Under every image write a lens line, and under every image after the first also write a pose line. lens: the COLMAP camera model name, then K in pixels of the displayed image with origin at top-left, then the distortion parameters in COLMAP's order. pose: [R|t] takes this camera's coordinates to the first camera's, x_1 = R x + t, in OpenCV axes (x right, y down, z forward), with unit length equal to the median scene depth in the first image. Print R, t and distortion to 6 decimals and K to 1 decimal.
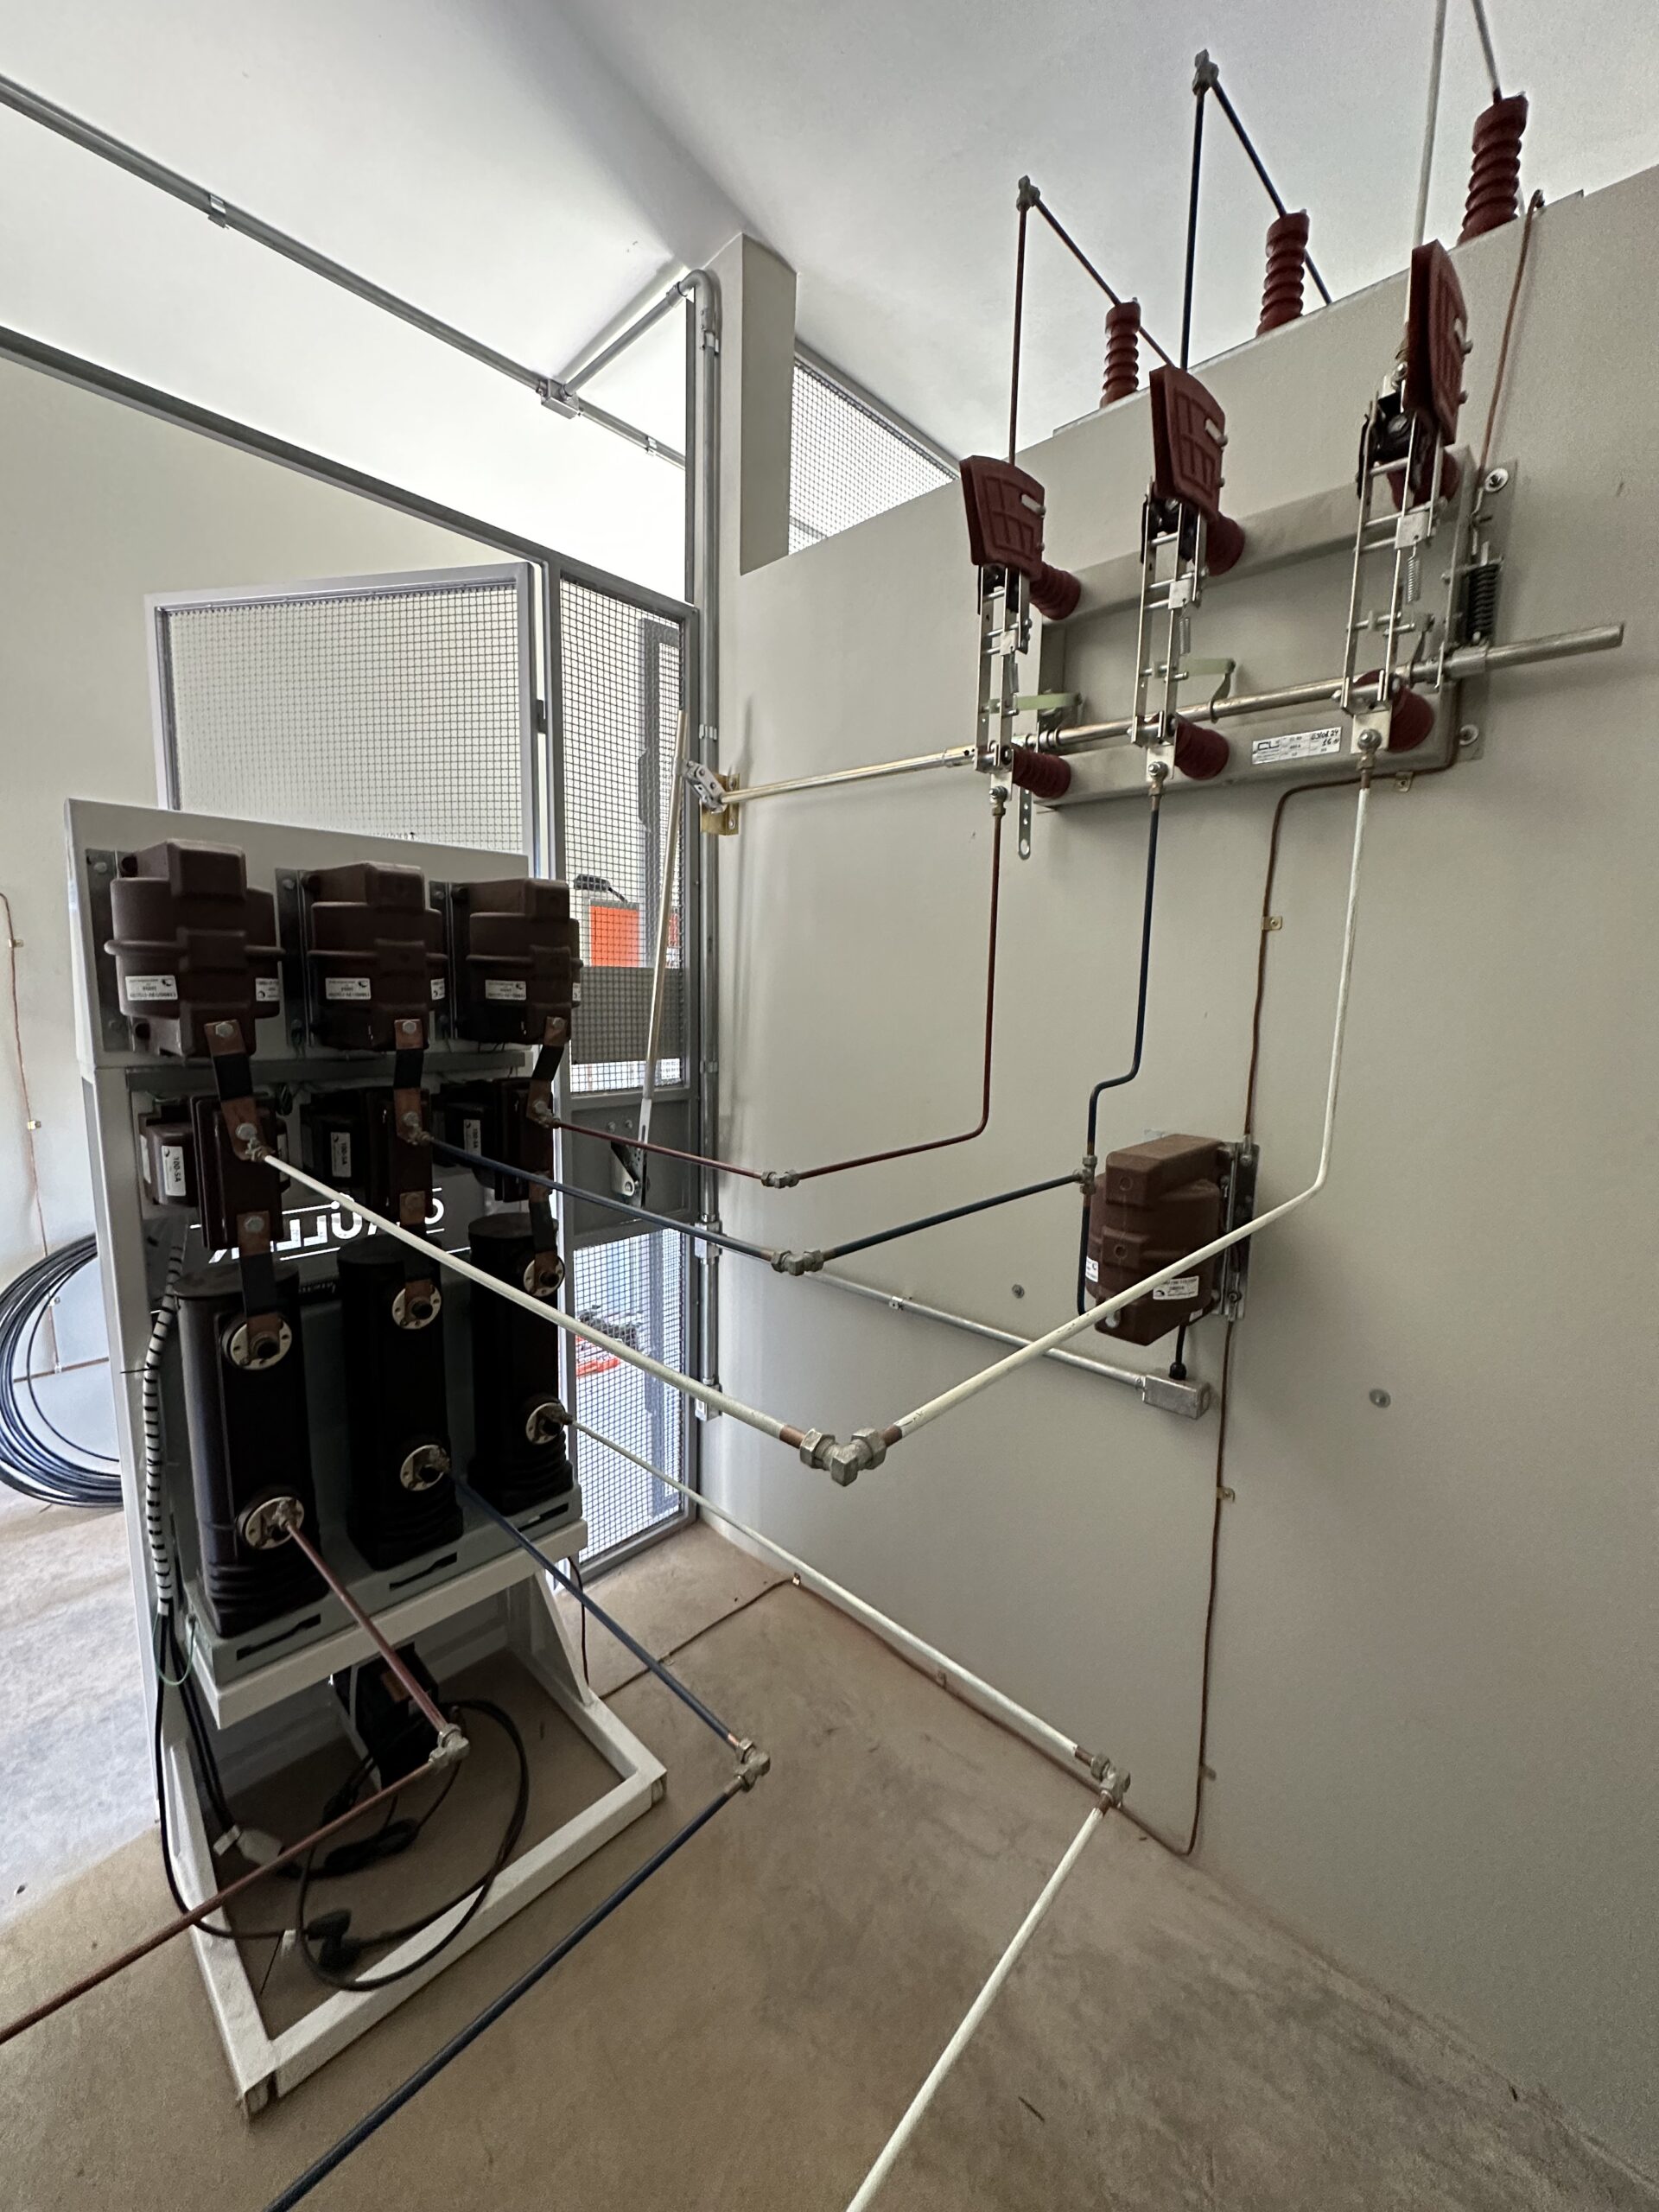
lens RADIAL K [[873.7, 0, 829.5], [0, 873.7, 1106.0], [0, 0, 1]] dist [-0.001464, -0.000704]
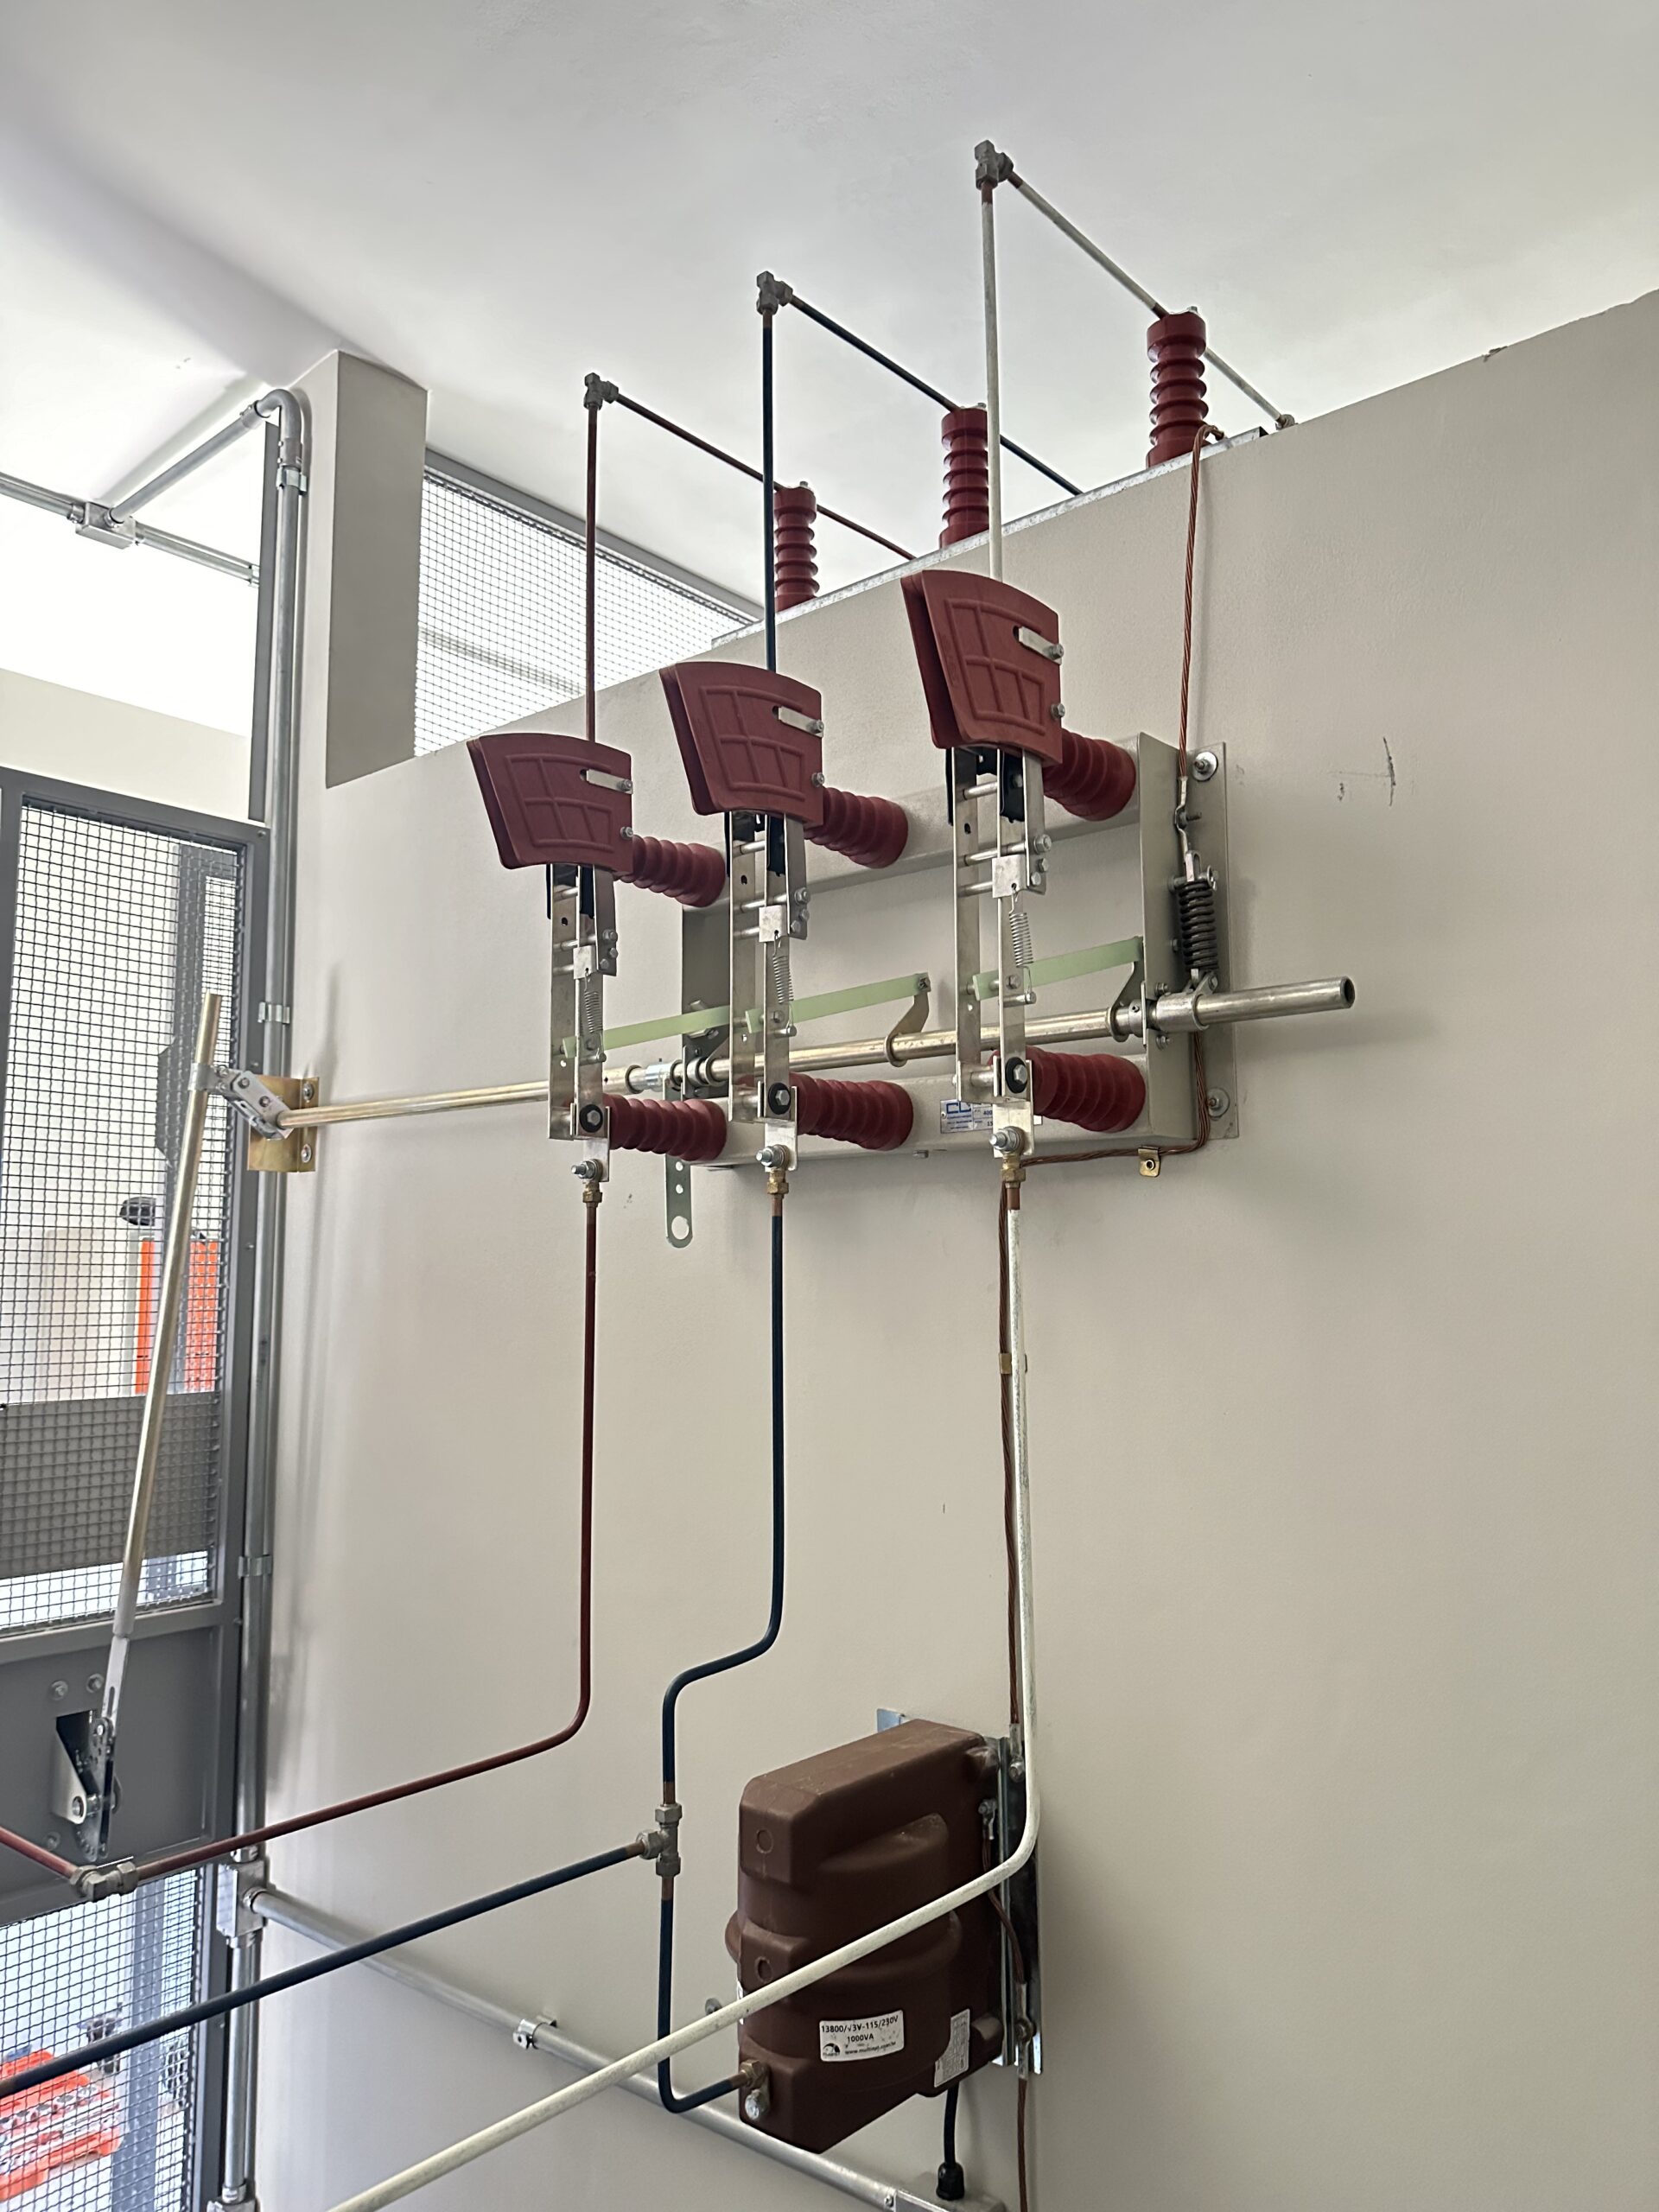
lens RADIAL K [[1515.0, 0, 829.5], [0, 1515.0, 1106.0], [0, 0, 1]] dist [0.120799, -0.171916]
pose [[0.998343, -0.019070, 0.054295, 0.205149], [0.032238, 0.966882, -0.253178, -0.074566], [-0.047669, 0.254509, 0.965895, -0.069522]]
